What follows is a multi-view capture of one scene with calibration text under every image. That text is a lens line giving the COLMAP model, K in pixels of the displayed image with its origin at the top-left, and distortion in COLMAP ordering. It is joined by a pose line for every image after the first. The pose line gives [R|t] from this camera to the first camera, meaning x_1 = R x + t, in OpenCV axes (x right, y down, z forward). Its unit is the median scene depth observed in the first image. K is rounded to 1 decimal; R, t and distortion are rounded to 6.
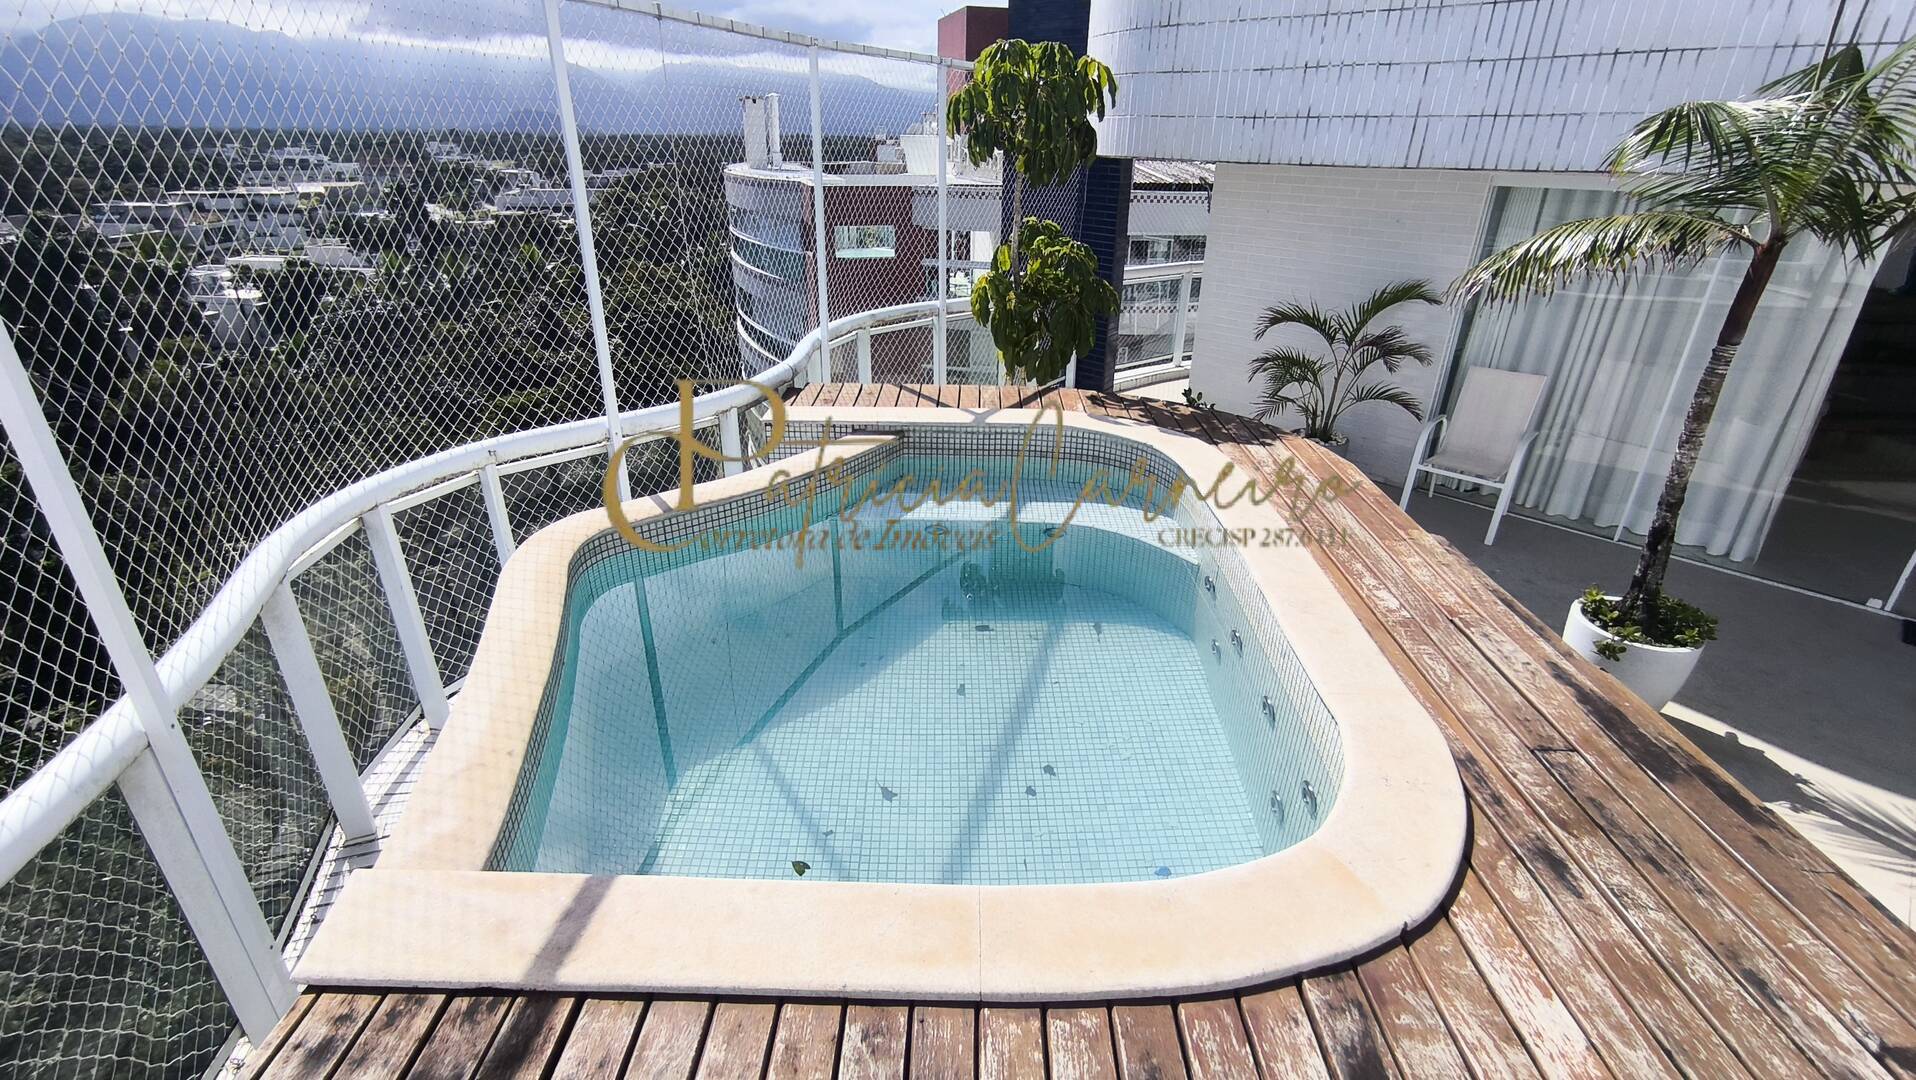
lens RADIAL K [[857.0, 0, 962.4], [0, 857.0, 550.9], [0, 0, 1]] dist [0.010606, -0.000200]
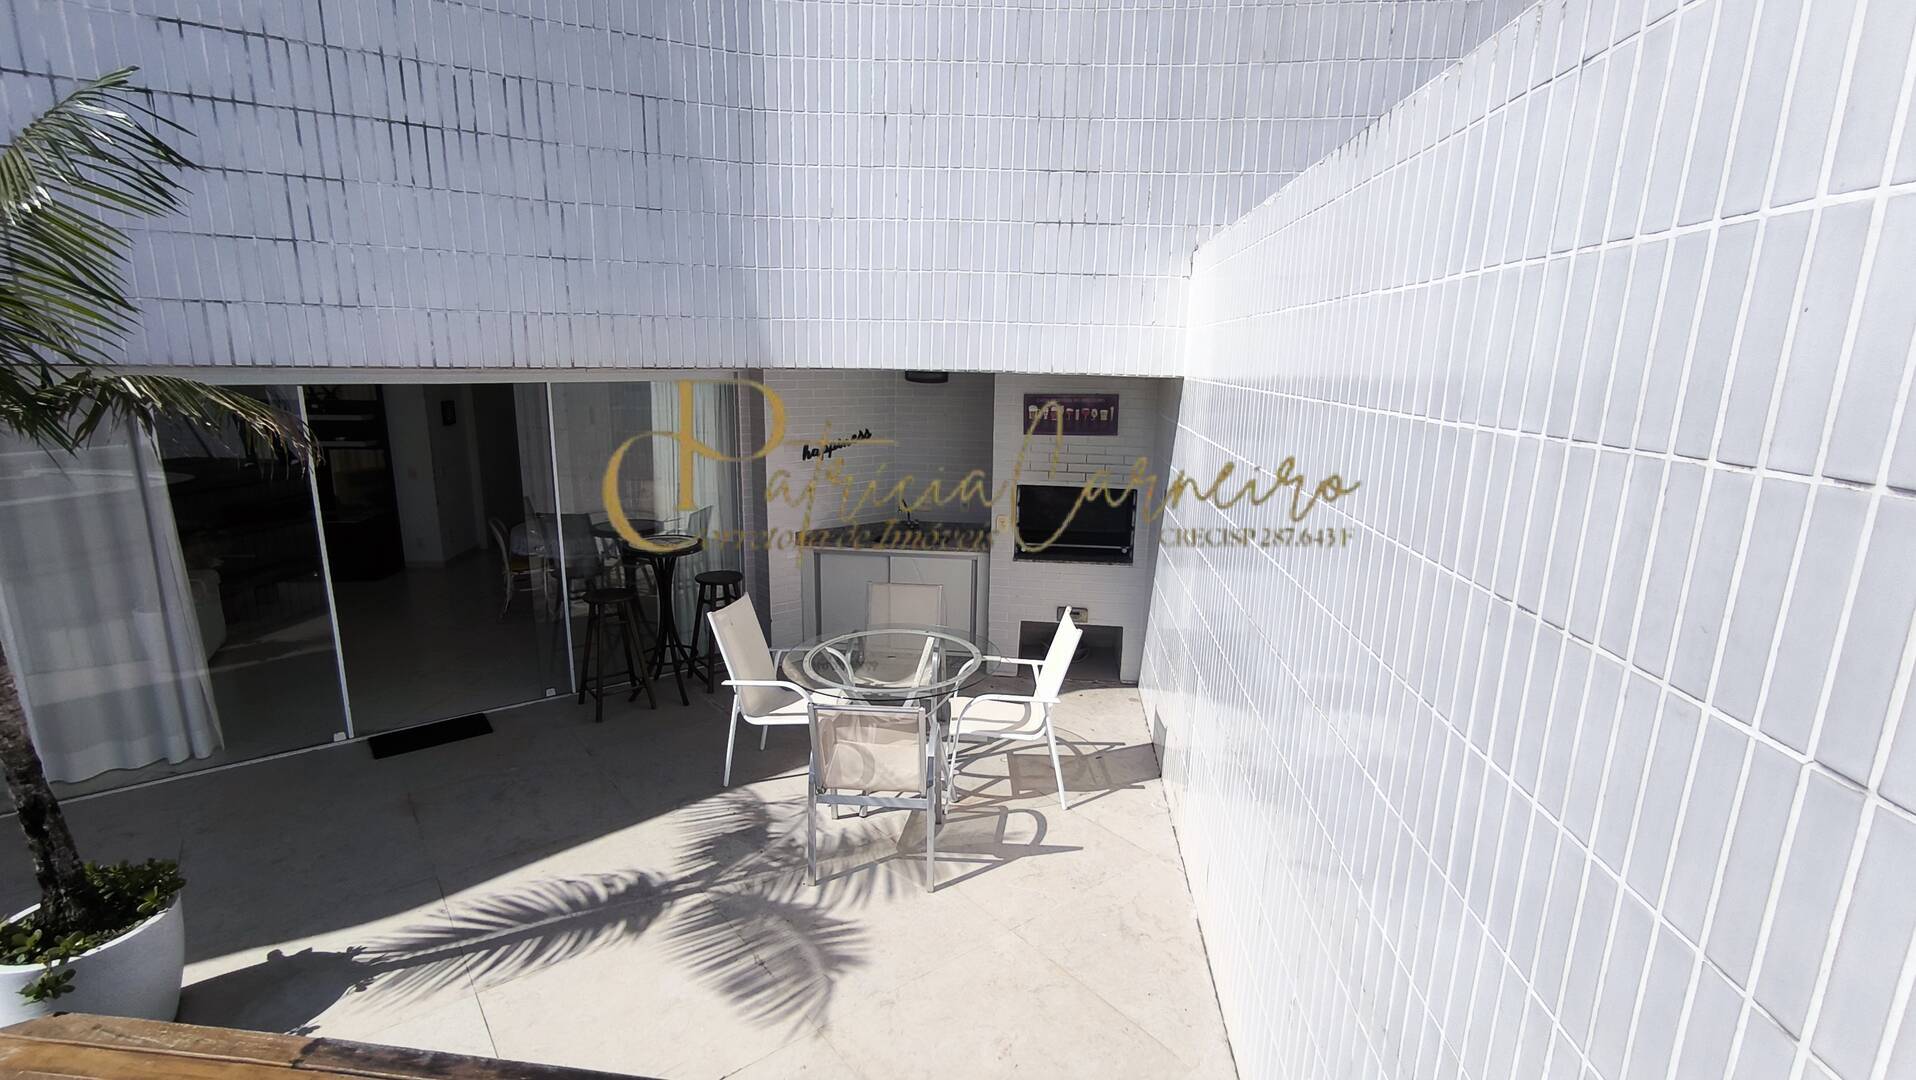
lens RADIAL K [[843.8, 0, 958.0], [0, 843.8, 540.0], [0, 0, 1]] dist [-0.000100, -0.000106]
pose [[0.082836, -0.227697, 0.970202, 0.219081], [0.419606, 0.891012, 0.173286, -0.018691], [-0.903919, 0.392748, 0.169351, 0.065615]]
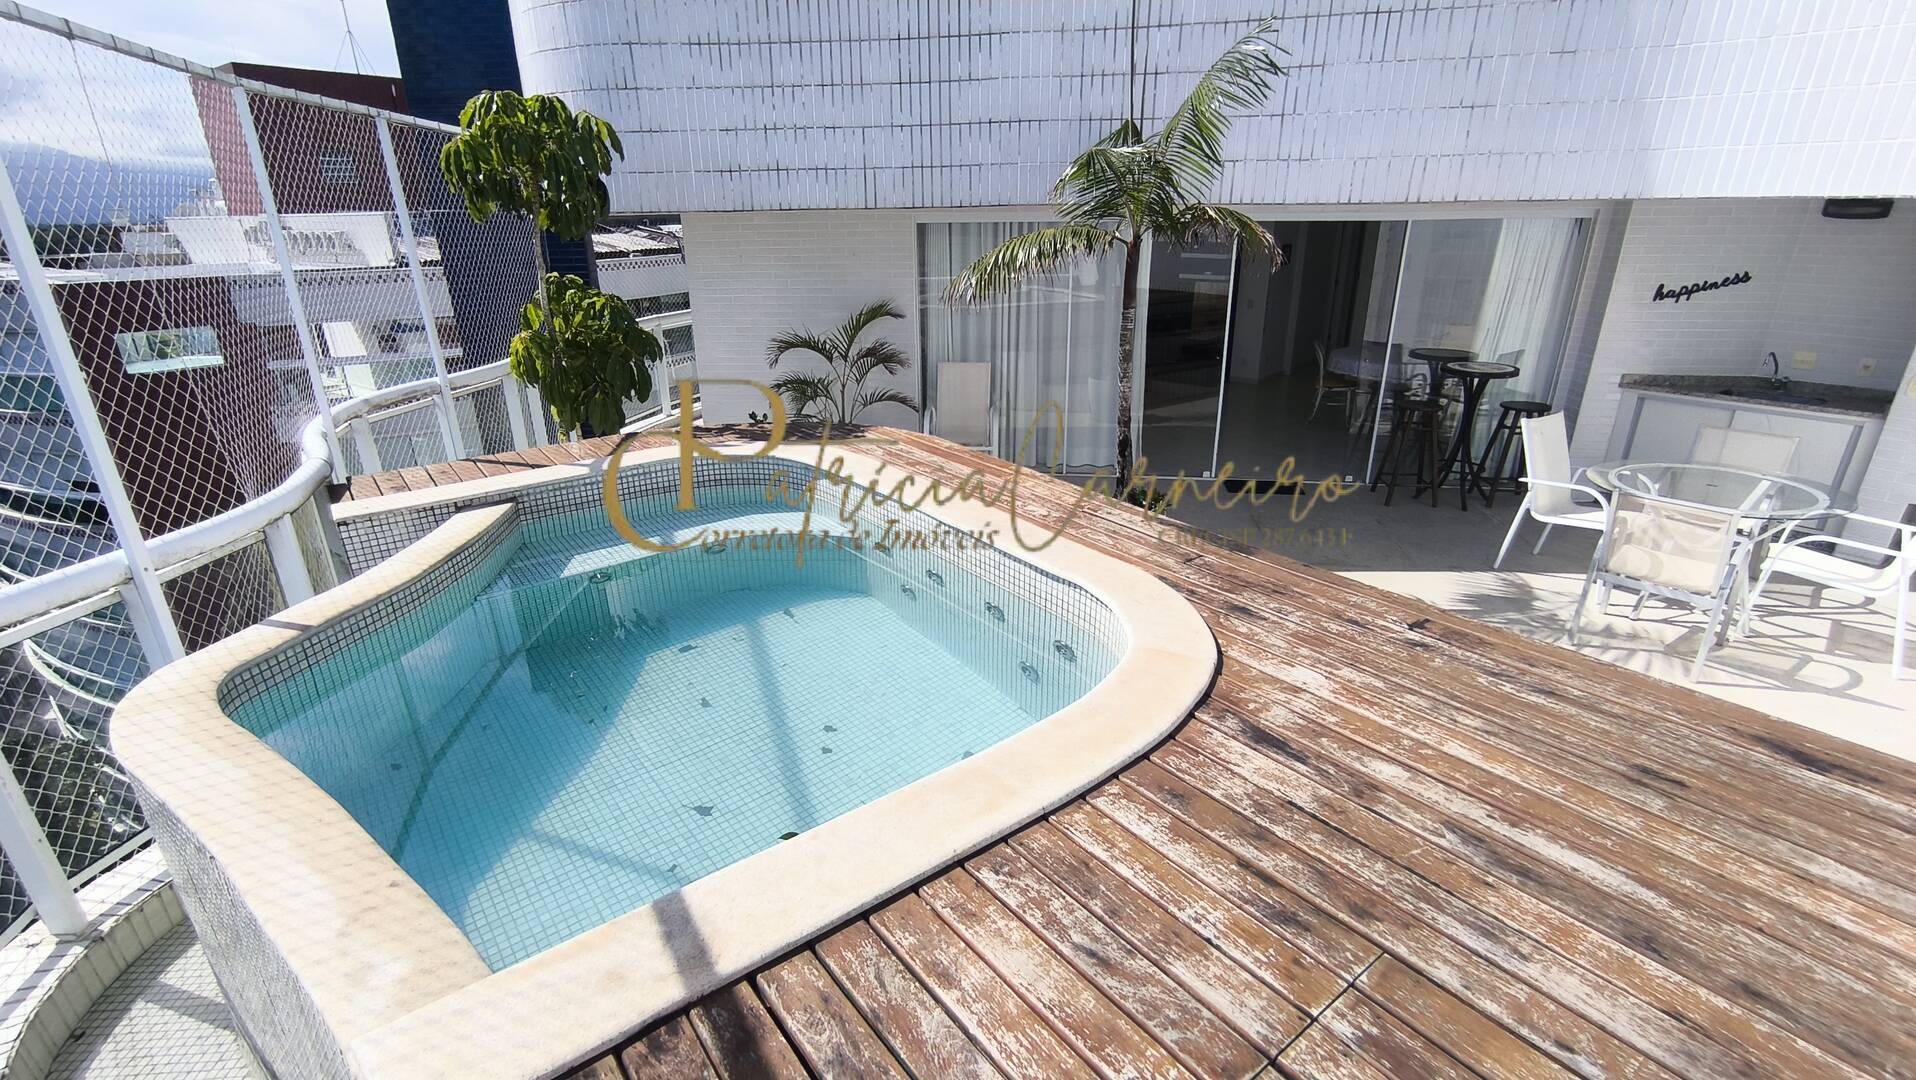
lens RADIAL K [[865.0, 0, 950.5], [0, 865.0, 549.8], [0, 0, 1]] dist [-0.020624, 0.012268]
pose [[0.789761, -0.250286, 0.560031, -0.249234], [0.289787, 0.956903, 0.018994, 0.035401], [-0.540649, 0.147289, 0.828254, -0.004033]]
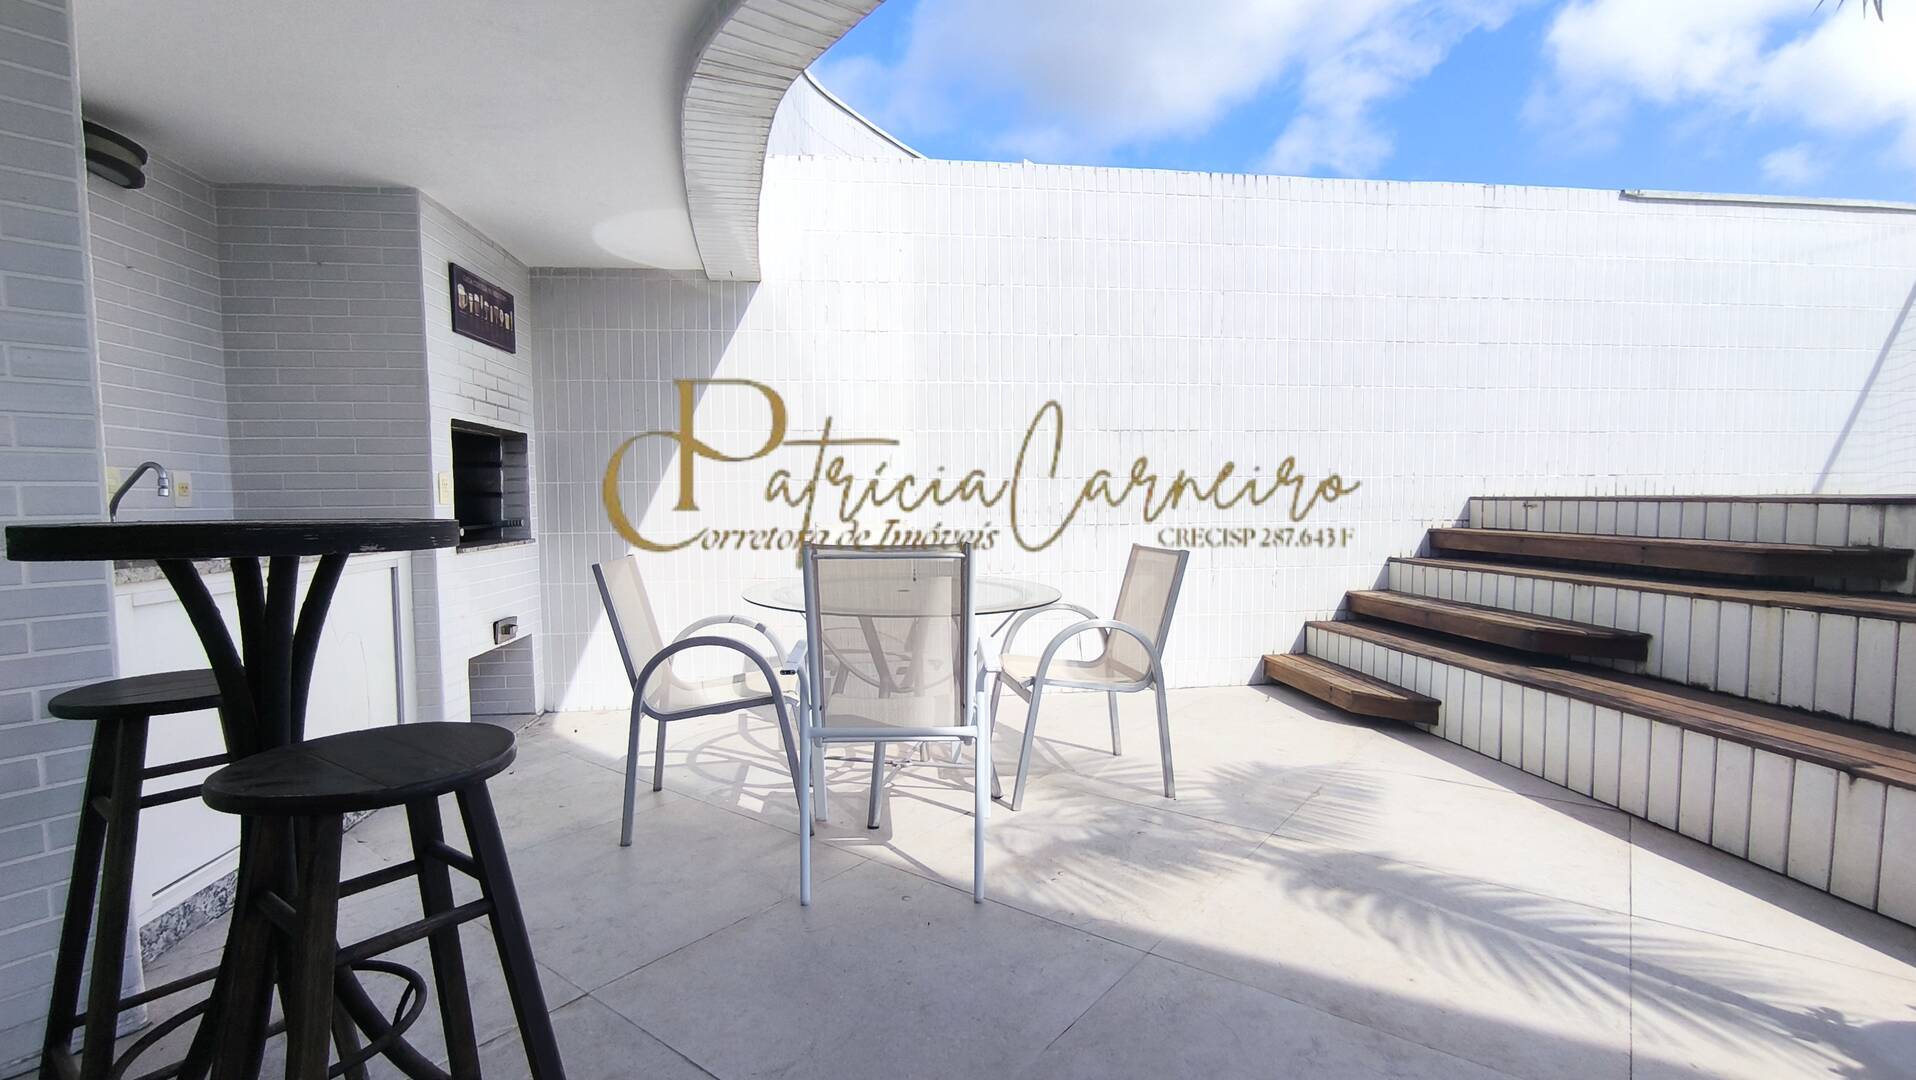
lens RADIAL K [[843.8, 0, 958.0], [0, 843.8, 540.0], [0, 0, 1]] dist [-0.000100, -0.000106]
pose [[-0.989114, 0.001403, -0.147142, 1.351634], [-0.068795, 0.879532, 0.470841, -0.134434], [0.130077, 0.475838, -0.869861, 1.069936]]
